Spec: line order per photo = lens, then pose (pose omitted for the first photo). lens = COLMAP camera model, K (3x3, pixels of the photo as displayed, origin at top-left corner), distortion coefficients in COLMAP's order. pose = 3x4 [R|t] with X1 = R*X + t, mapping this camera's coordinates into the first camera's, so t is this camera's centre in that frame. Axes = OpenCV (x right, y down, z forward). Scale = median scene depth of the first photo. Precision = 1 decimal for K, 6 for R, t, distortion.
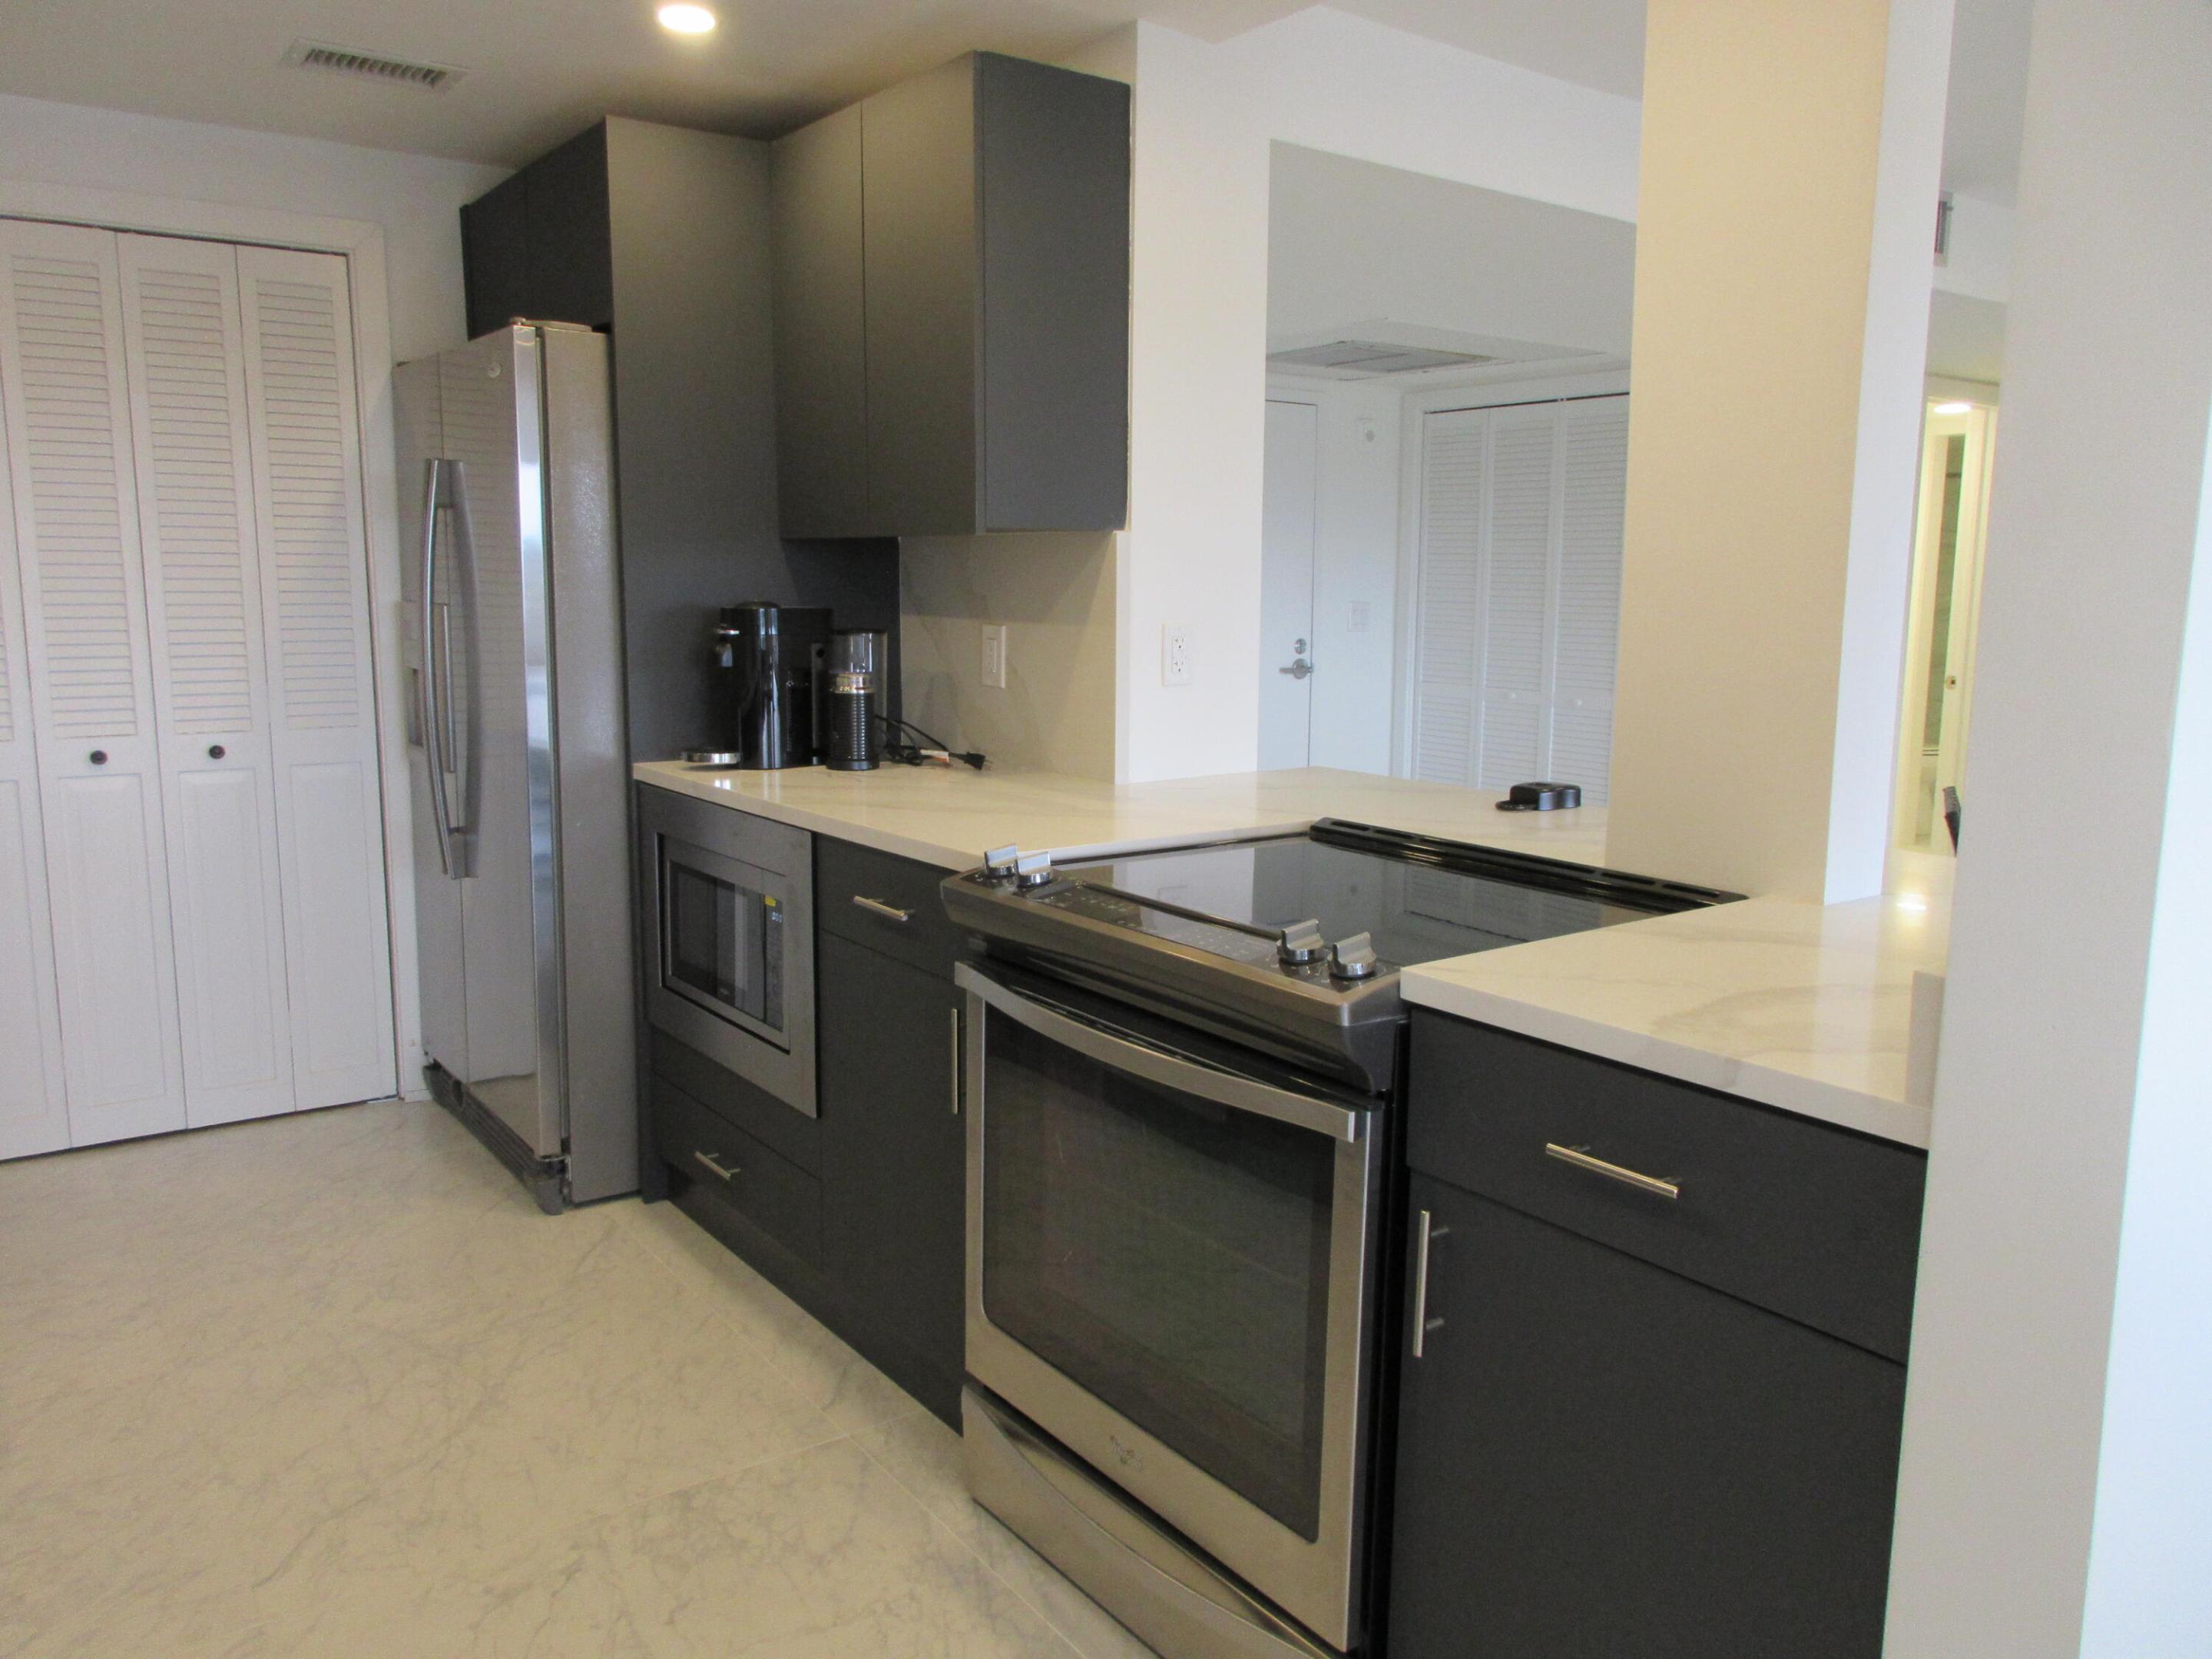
lens RADIAL K [[1643.4, 0, 1106.0], [0, 1643.4, 829.5], [0, 0, 1]] dist [0.000114, 0.004115]
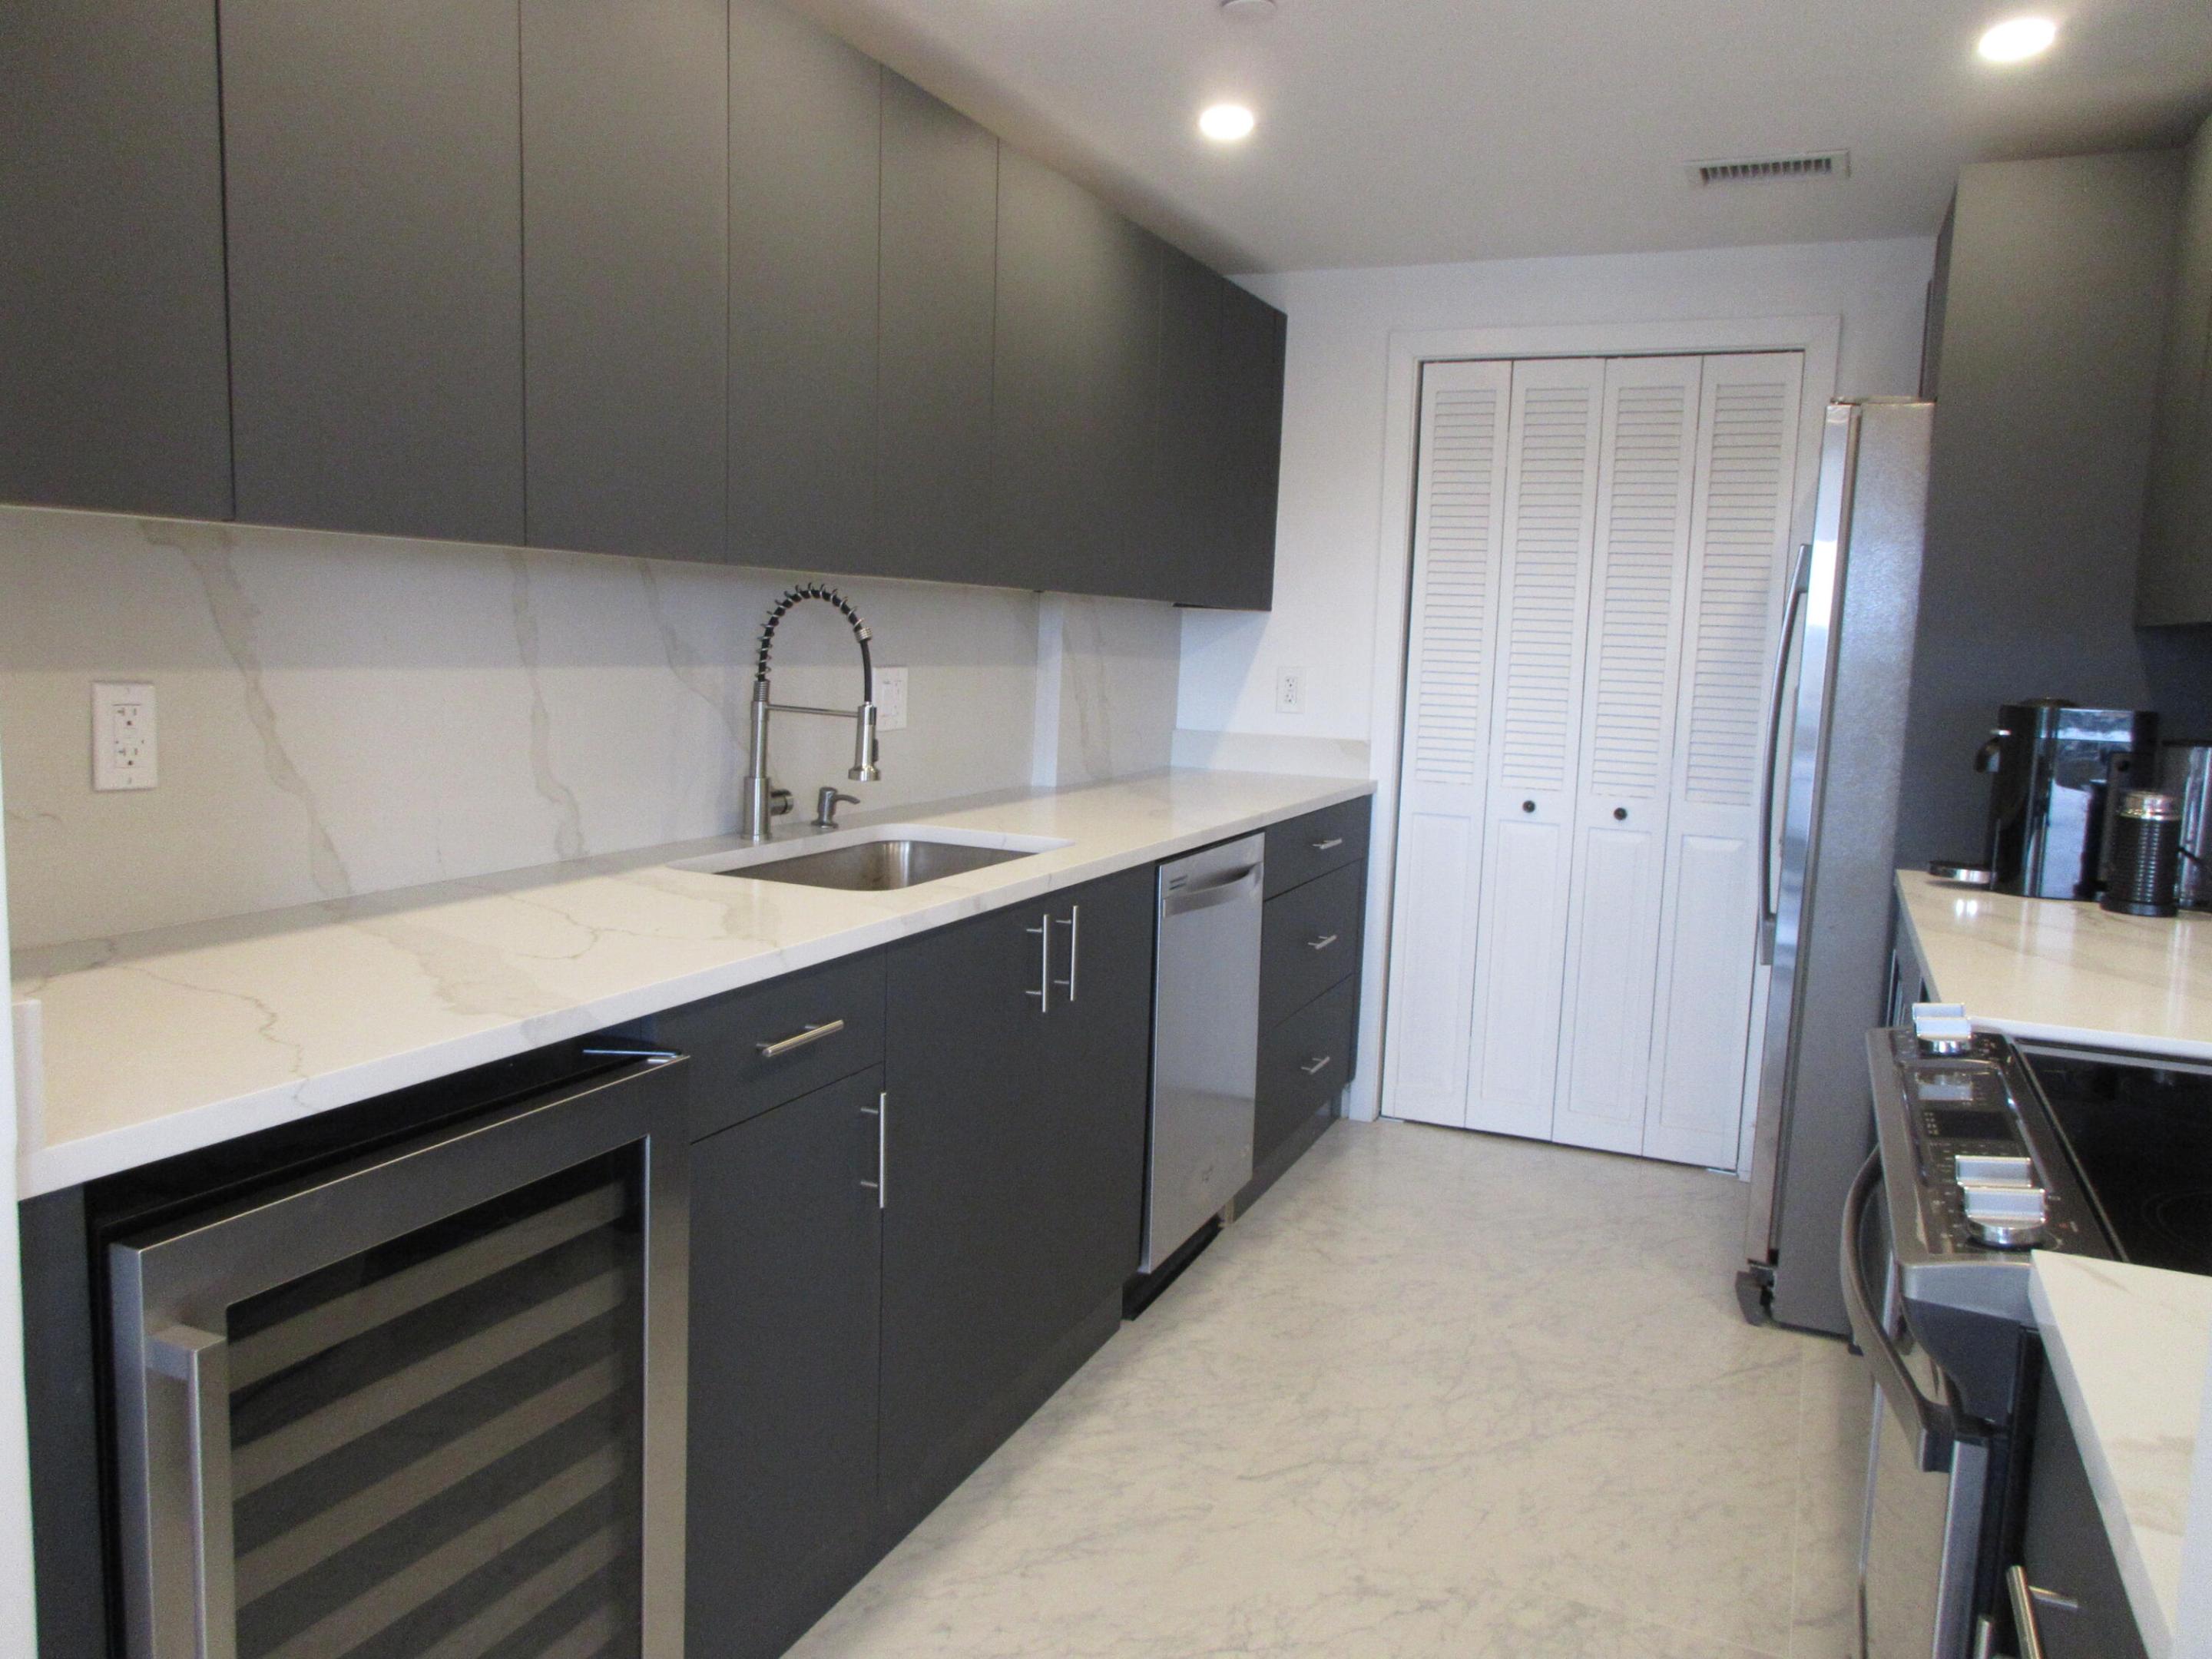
lens RADIAL K [[1655.3, 0, 1136.0], [0, 1655.3, 841.1], [0, 0, 1]] dist [-0.000210, 0.005892]
pose [[0.508740, 0.121030, -0.852371, 0.280701], [-0.166109, 0.985265, 0.040758, -0.023446], [0.844744, 0.120852, 0.521347, 0.167675]]
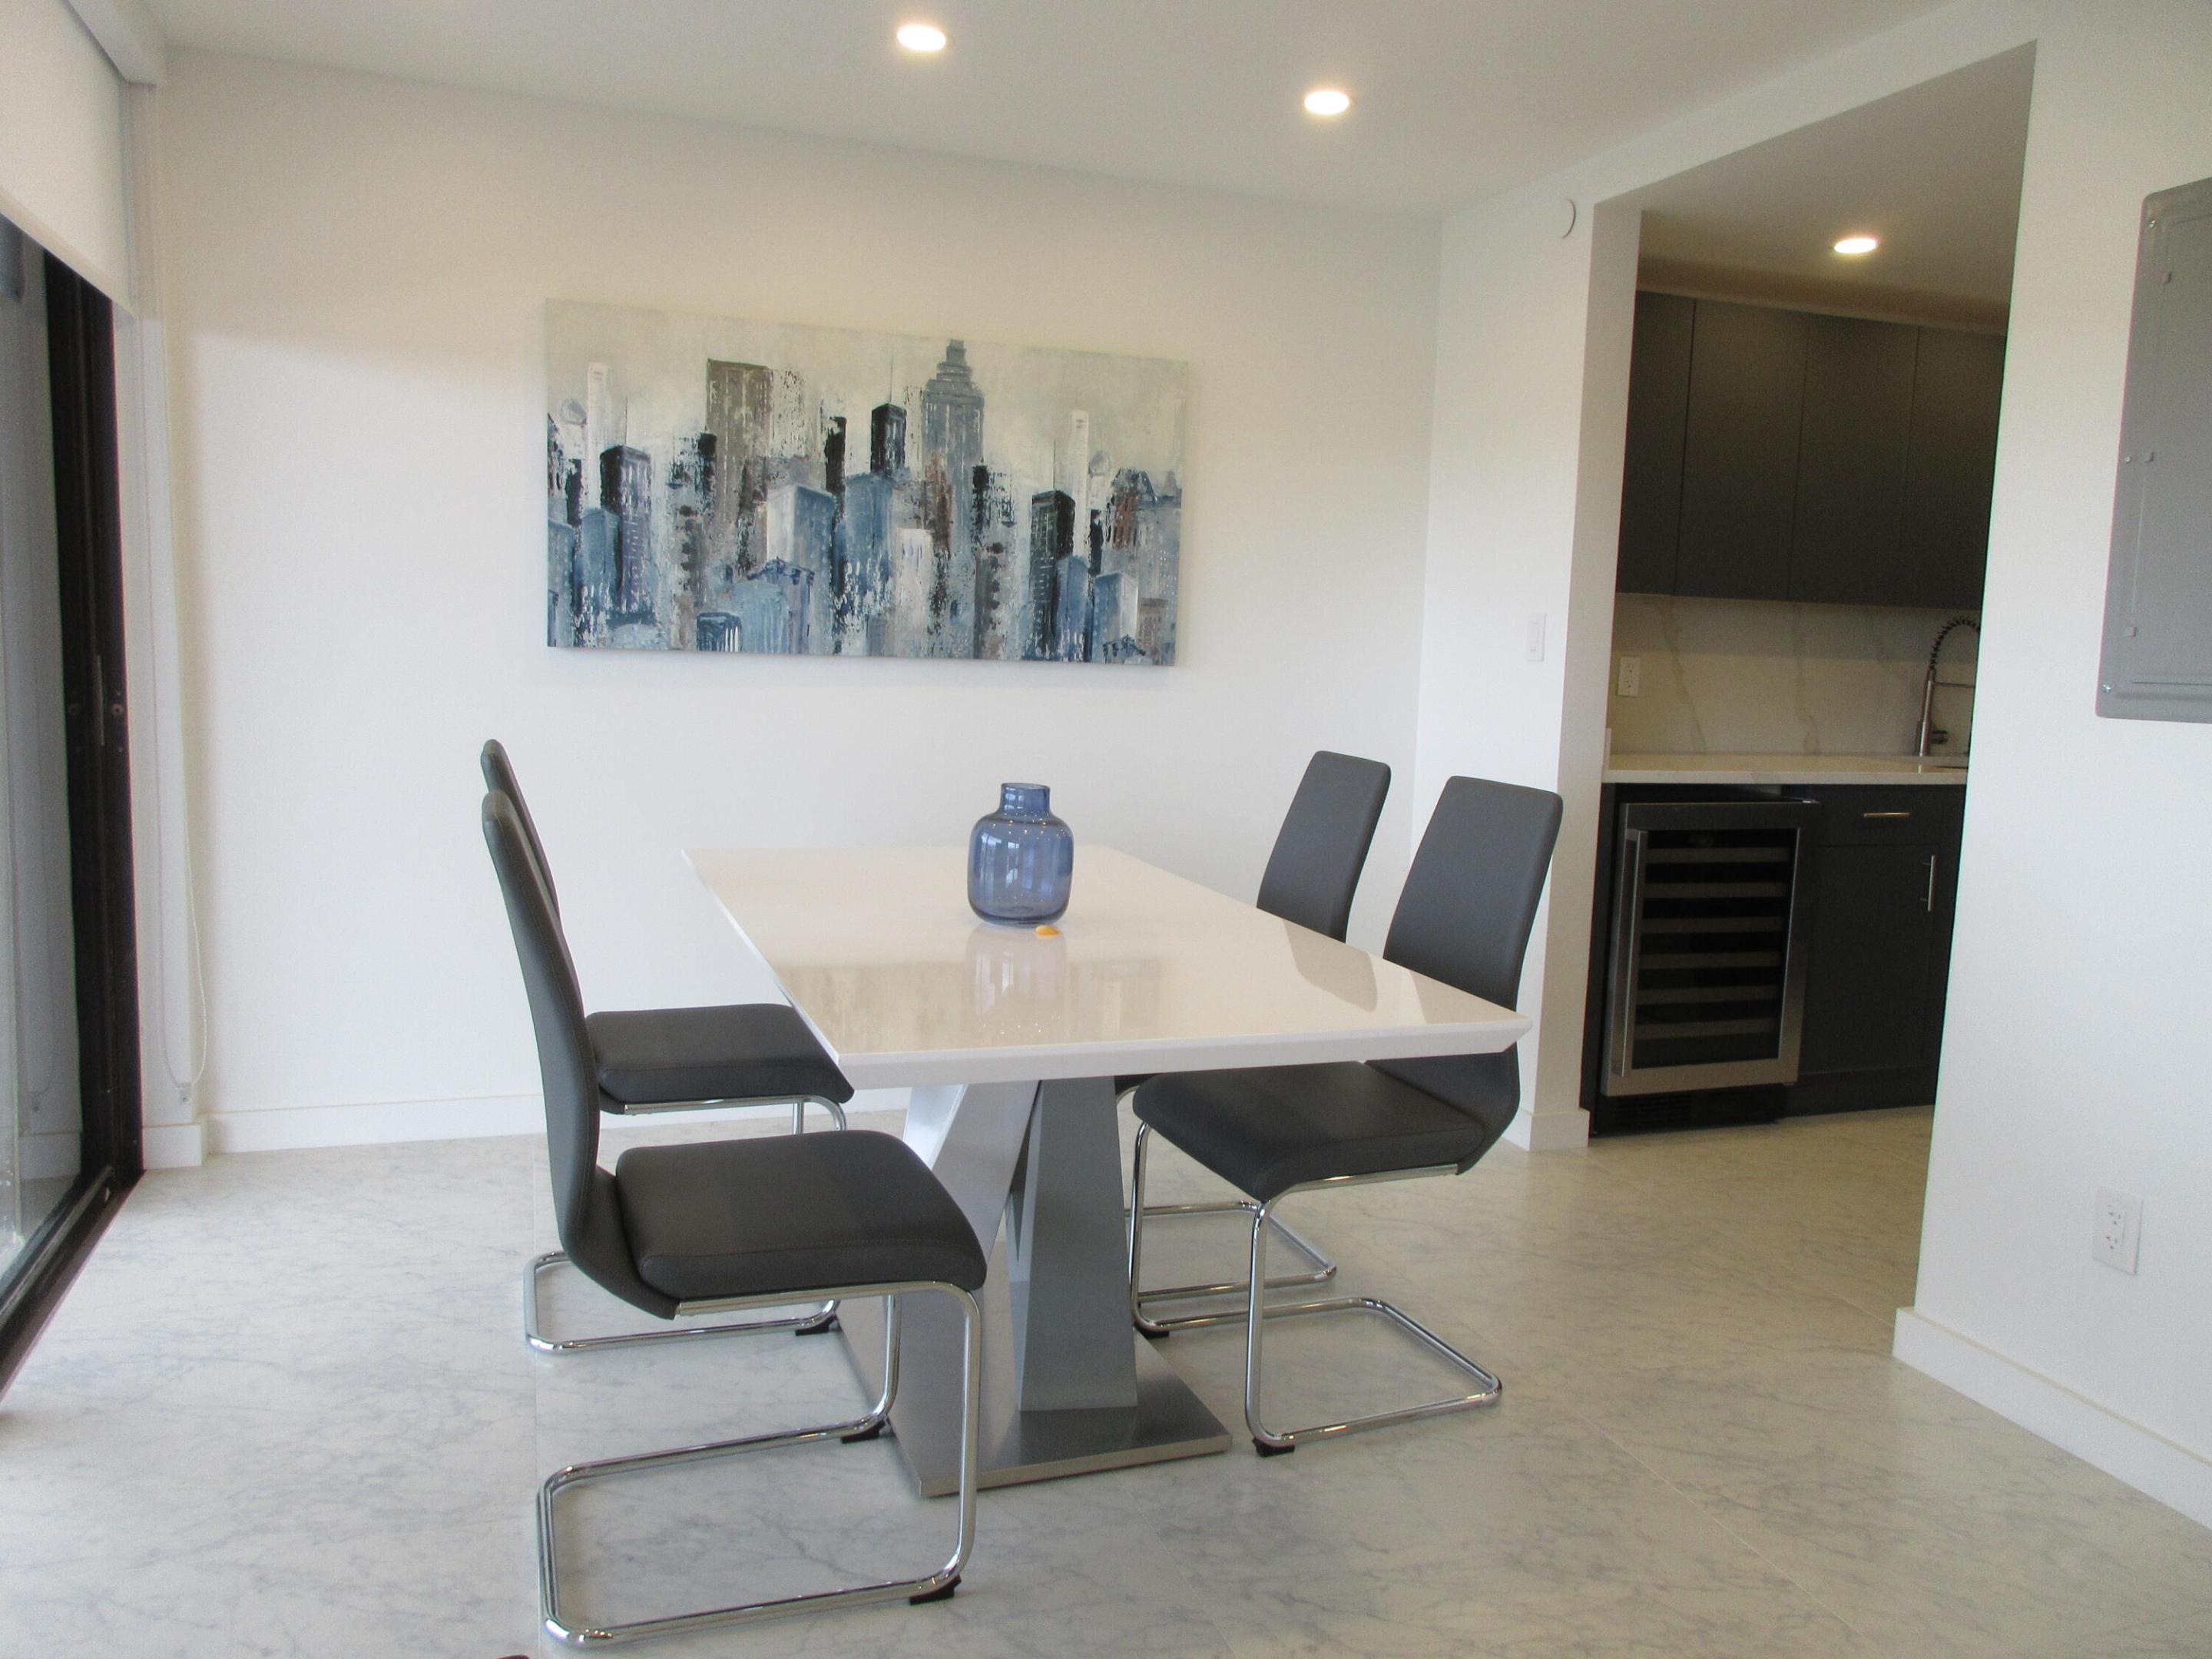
lens RADIAL K [[1678.6, 0, 1106.0], [0, 1678.6, 829.5], [0, 0, 1]] dist [-0.014751, -0.000494]
pose [[-0.282638, 0.100787, -0.953917, 1.249918], [-0.182247, 0.970709, 0.156559, 0.005146], [0.941755, 0.218098, -0.255992, 0.138390]]
